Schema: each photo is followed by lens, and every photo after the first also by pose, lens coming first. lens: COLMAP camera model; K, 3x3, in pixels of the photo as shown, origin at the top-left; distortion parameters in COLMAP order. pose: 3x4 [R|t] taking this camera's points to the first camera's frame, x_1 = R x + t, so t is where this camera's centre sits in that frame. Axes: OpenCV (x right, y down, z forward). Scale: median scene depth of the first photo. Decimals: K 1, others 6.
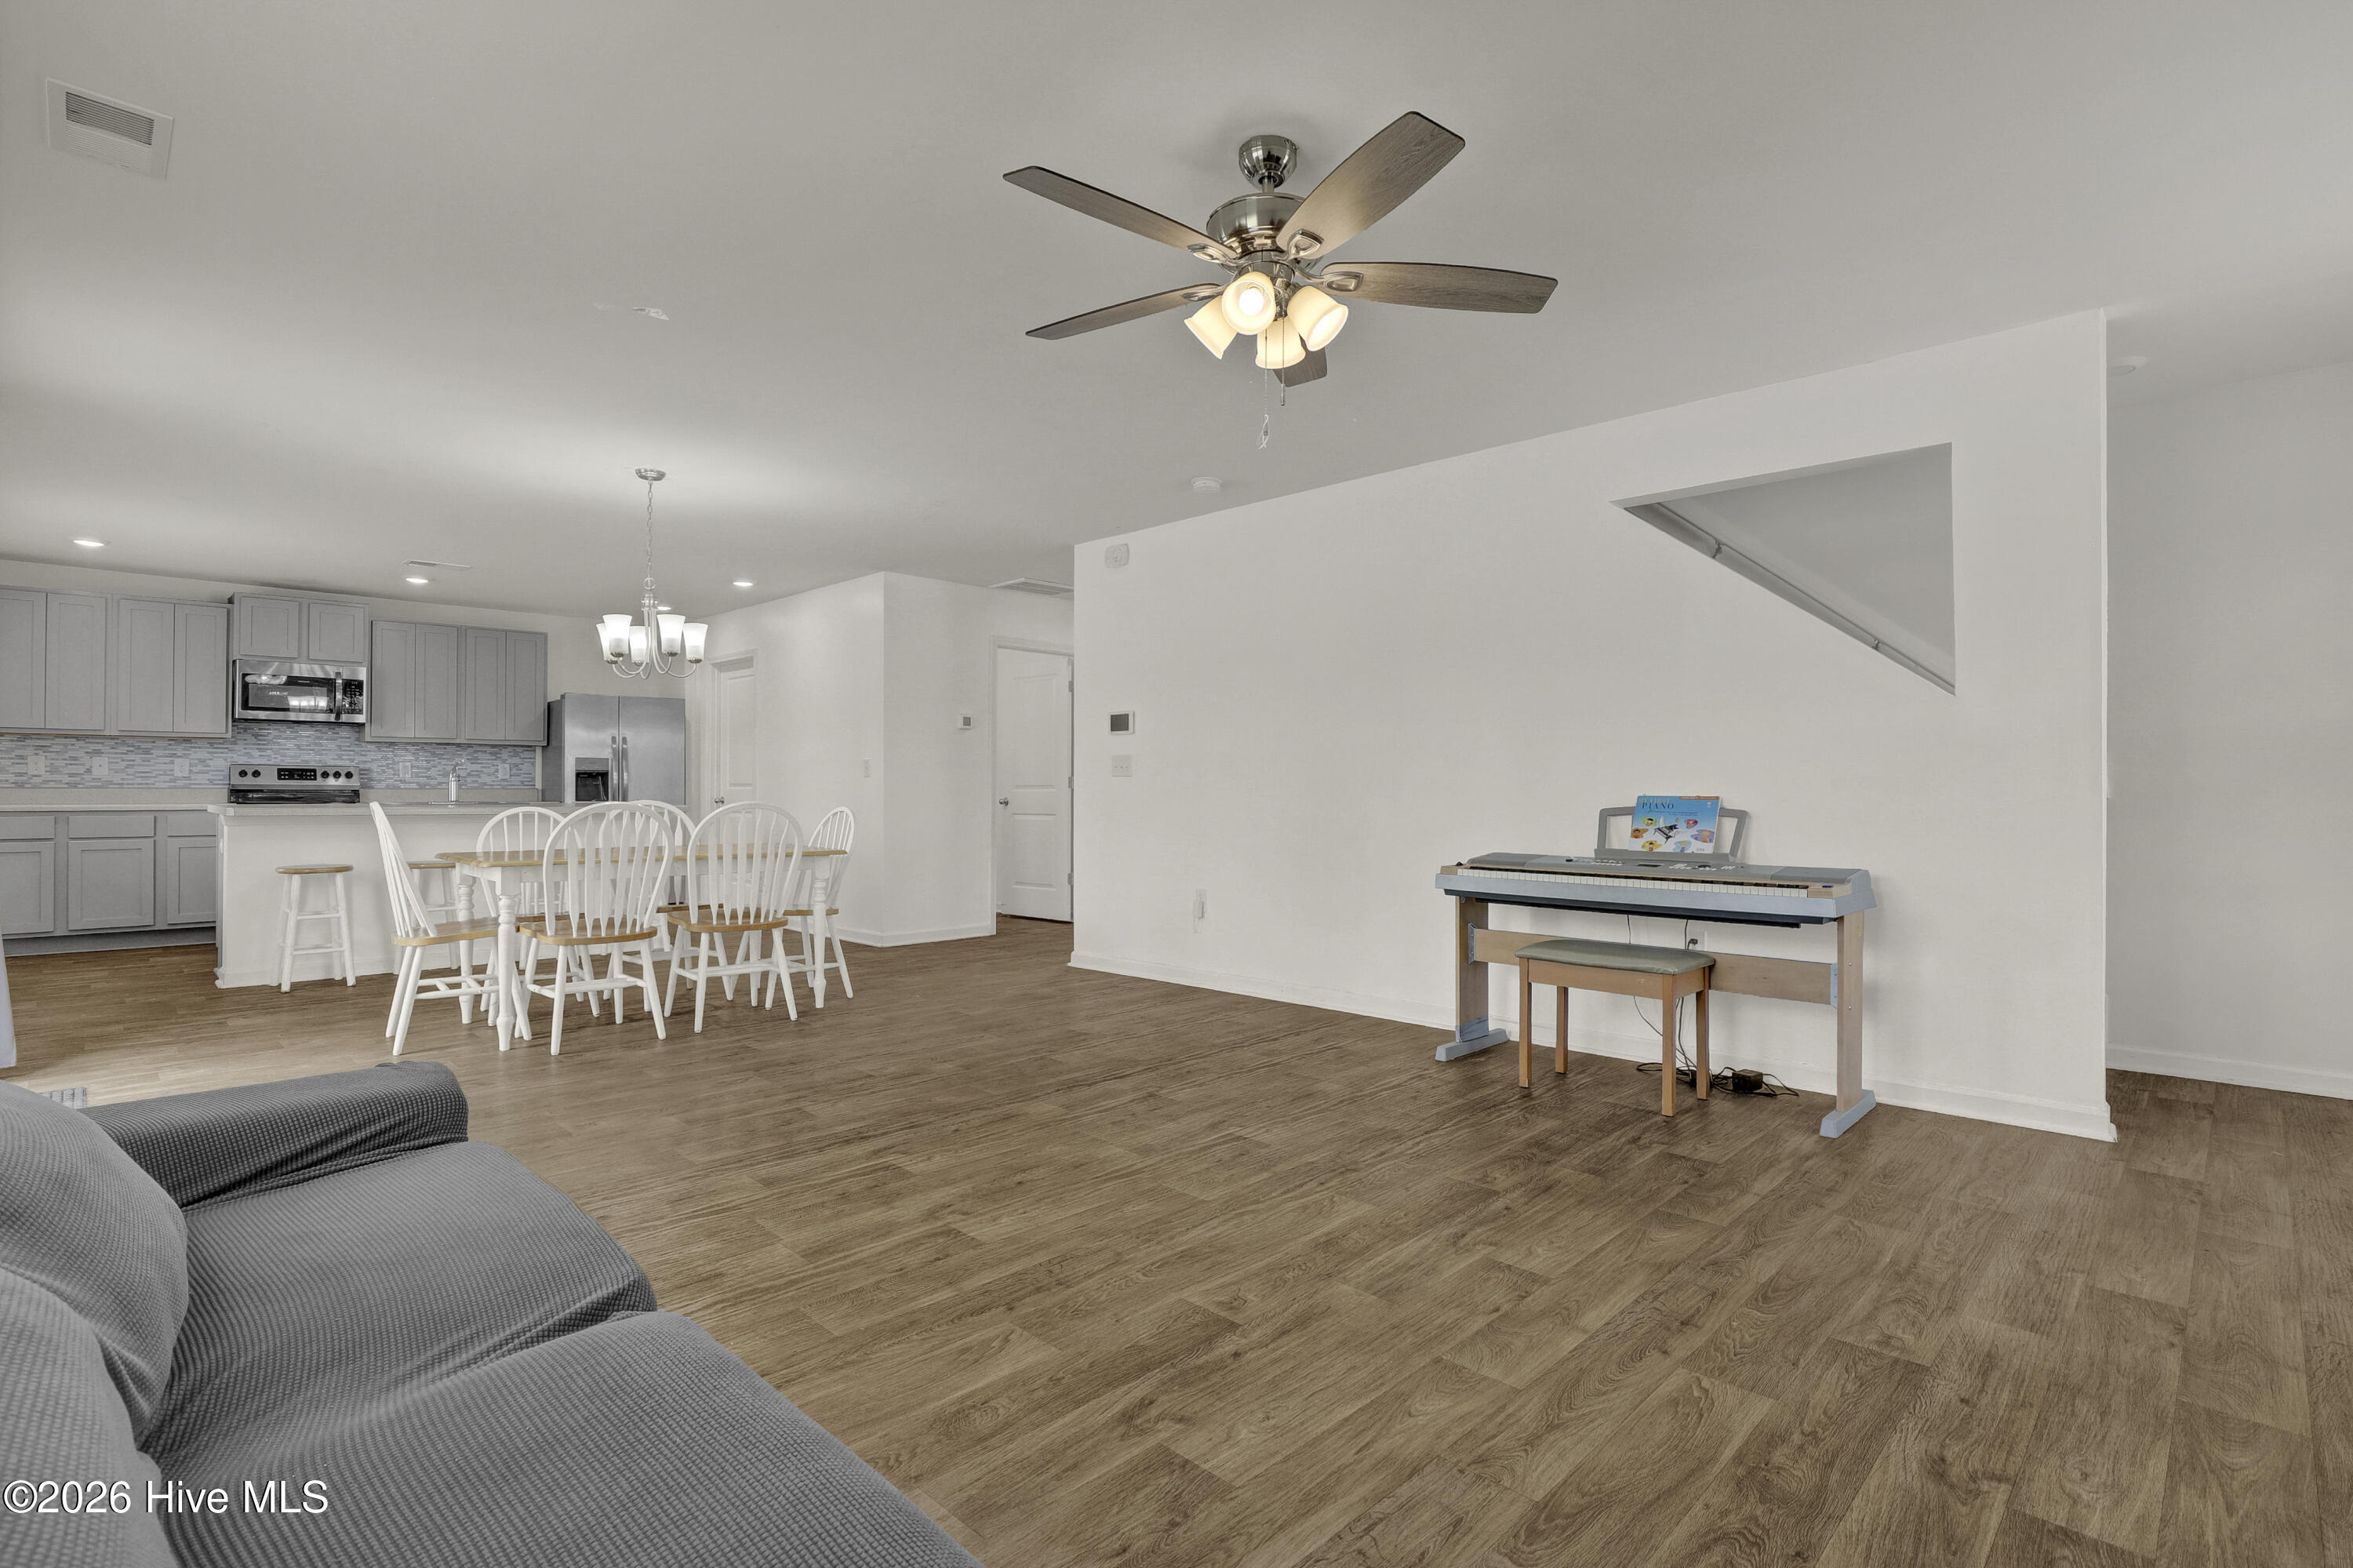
lens RADIAL K [[1107.4, 0, 1179.9], [0, 1107.4, 788.4], [0, 0, 1]] dist [-0.023591, 0.001211]
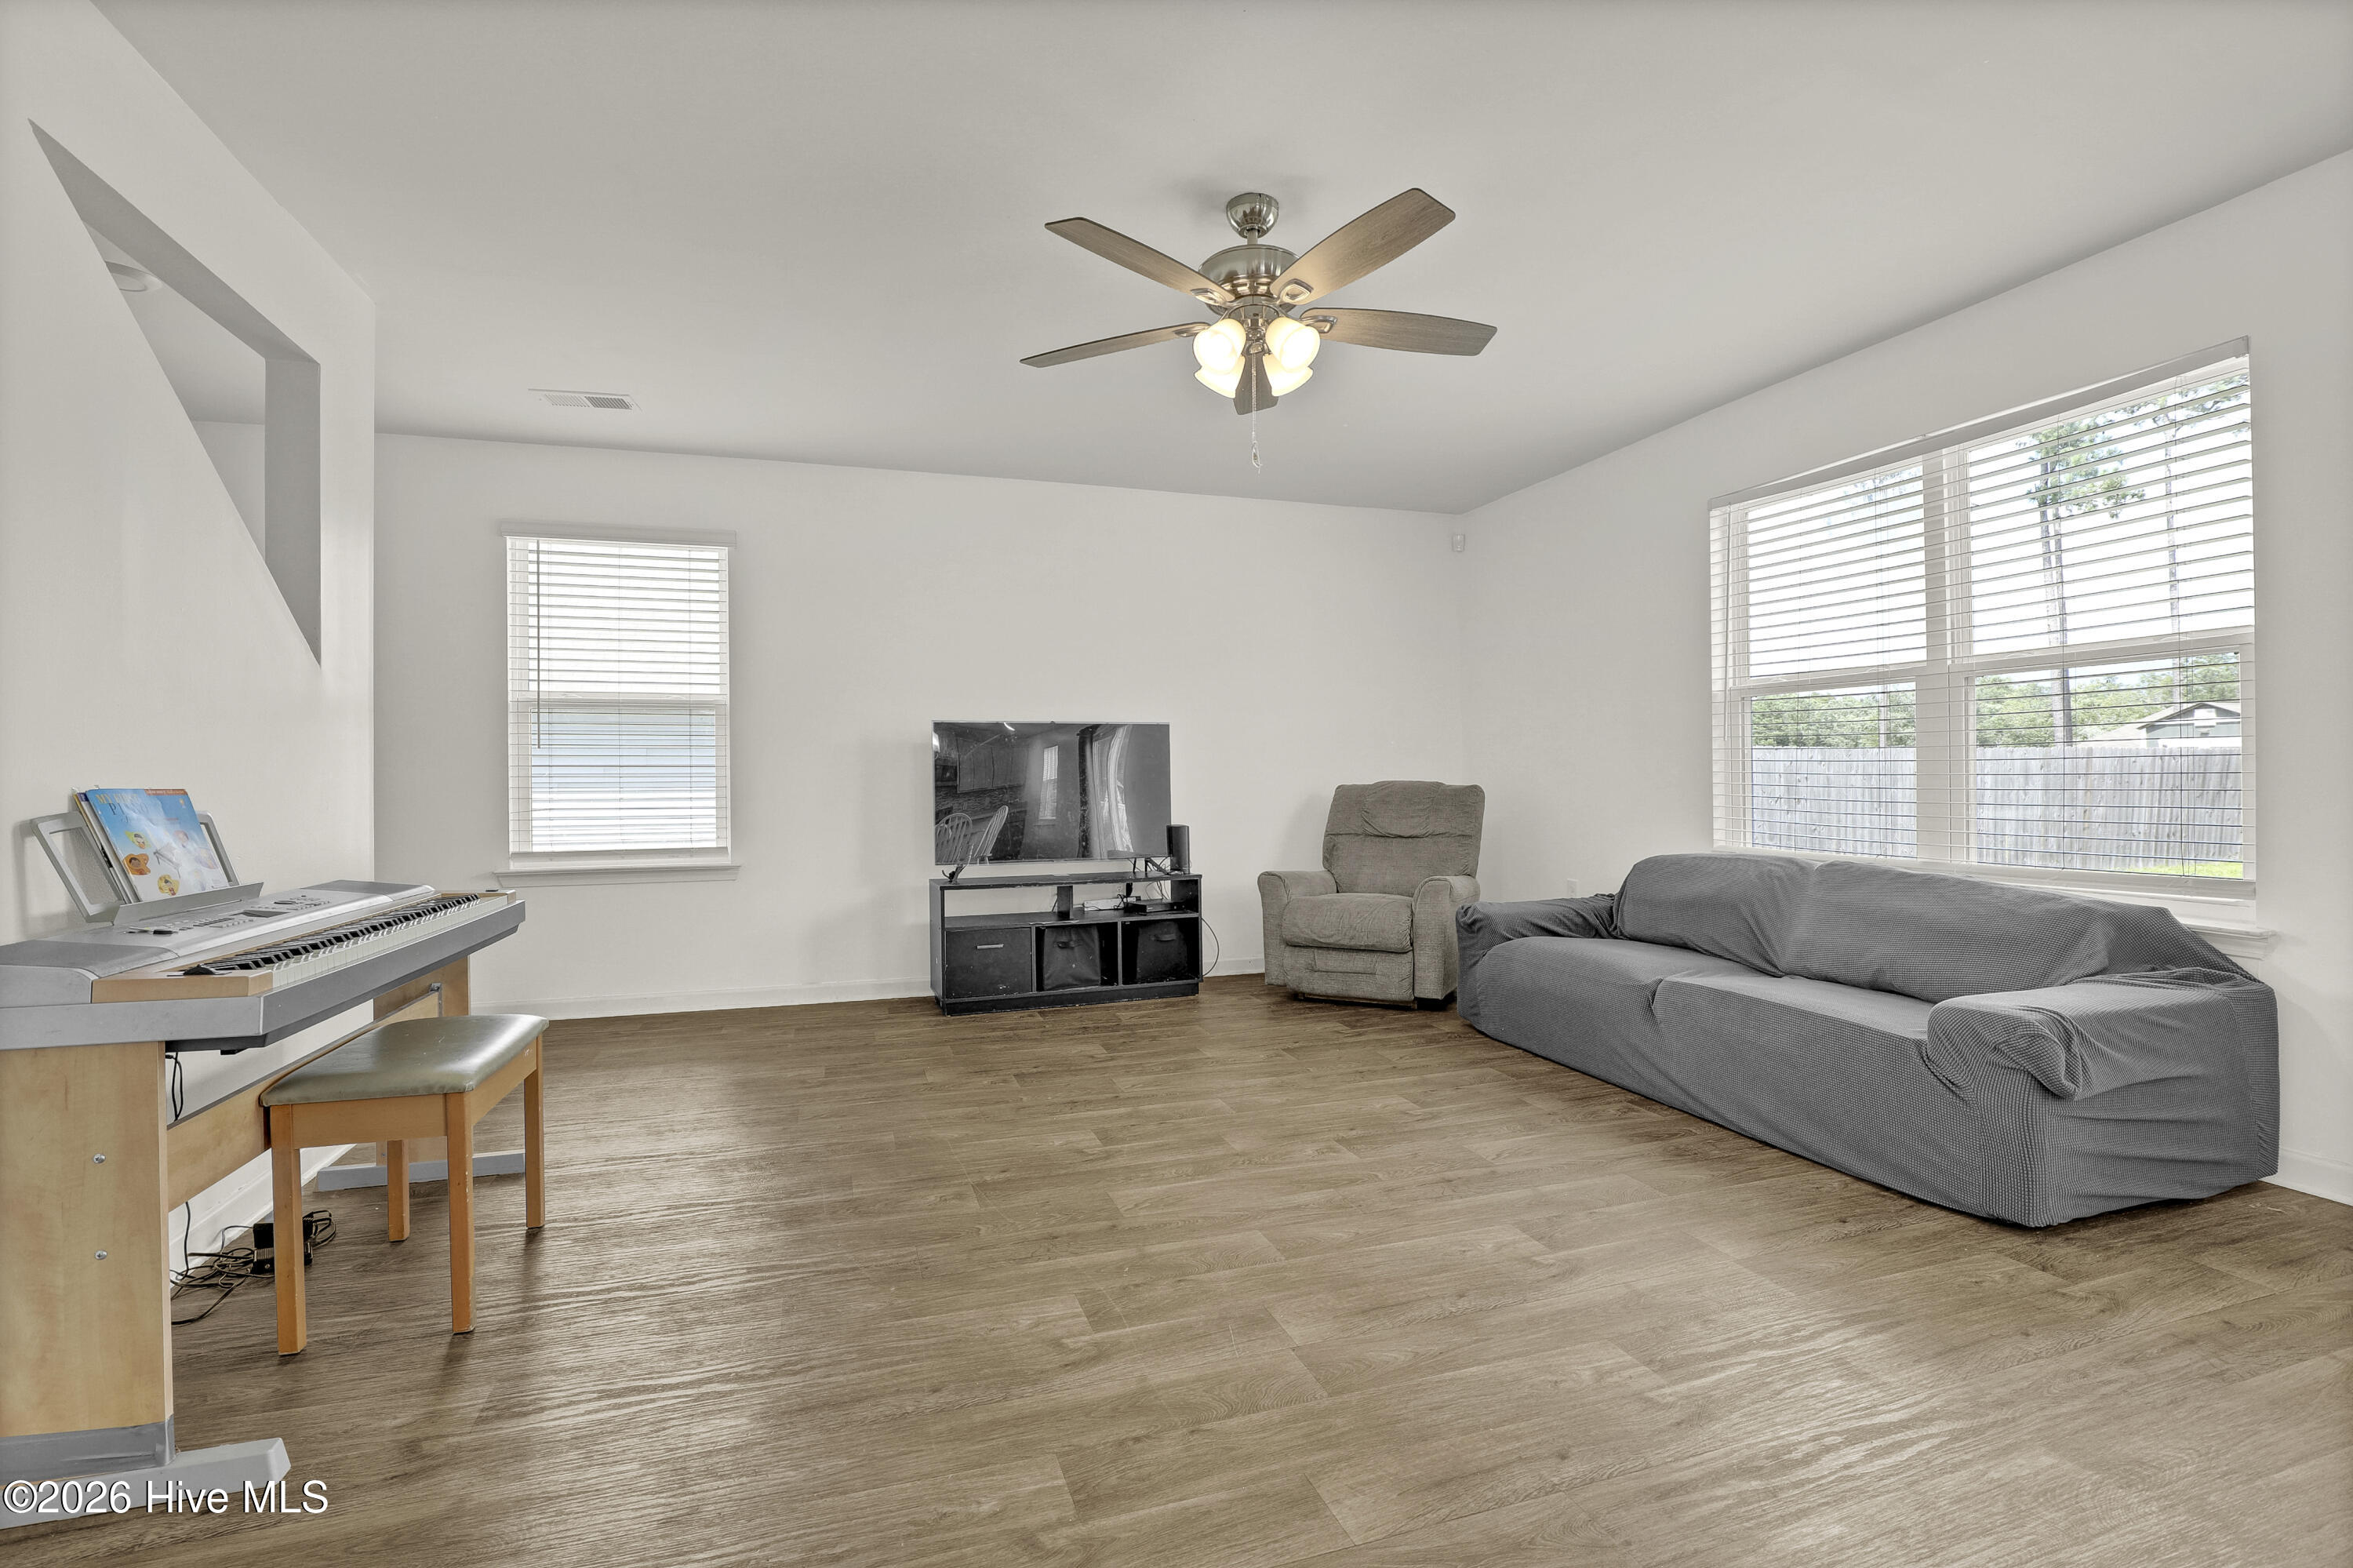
lens RADIAL K [[1107.4, 0, 1185.5], [0, 1107.4, 786.1], [0, 0, 1]] dist [-0.023591, 0.001211]
pose [[-0.890944, -0.002703, 0.454105, -0.410516], [-0.001304, 0.999993, 0.003395, 0.009963], [-0.454111, 0.002433, -0.890942, 2.265166]]
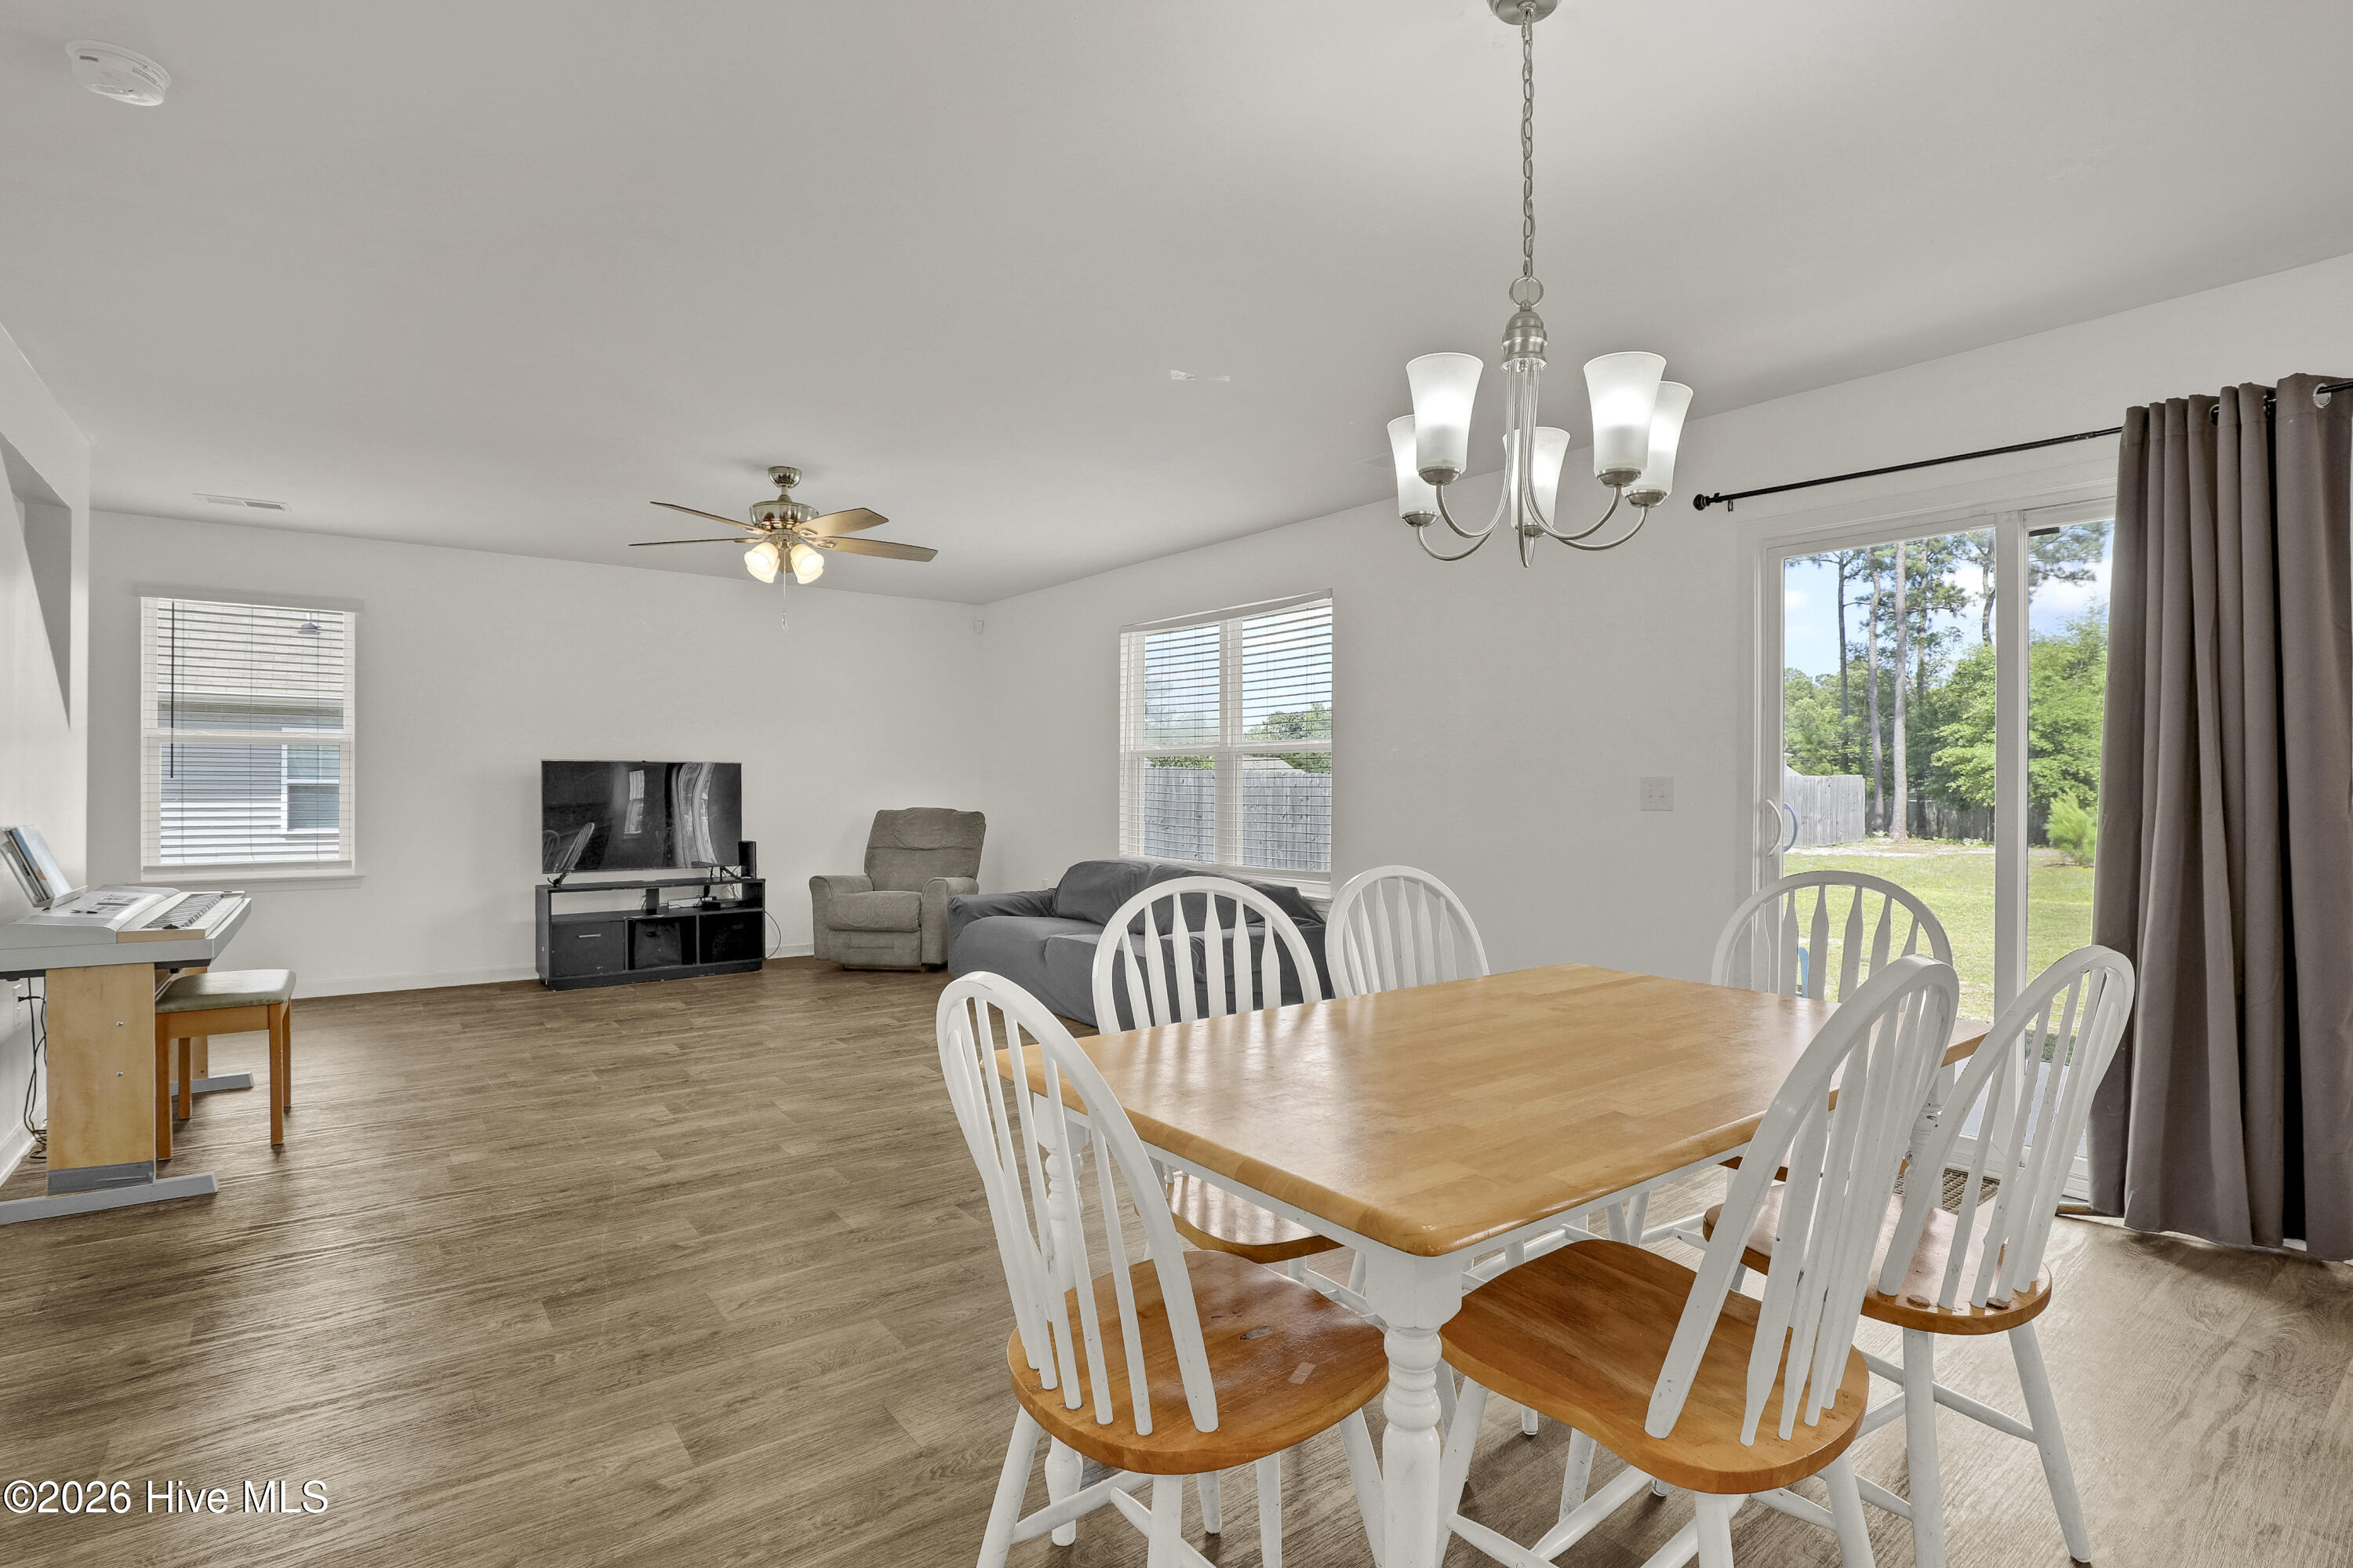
lens RADIAL K [[1107.4, 0, 1165.4], [0, 1107.4, 792.4], [0, 0, 1]] dist [-0.023591, 0.001211]
pose [[-0.990200, -0.013124, 0.139037, -0.928519], [-0.013409, 0.999909, -0.001109, -0.049401], [-0.139010, -0.002963, -0.990287, 3.091881]]
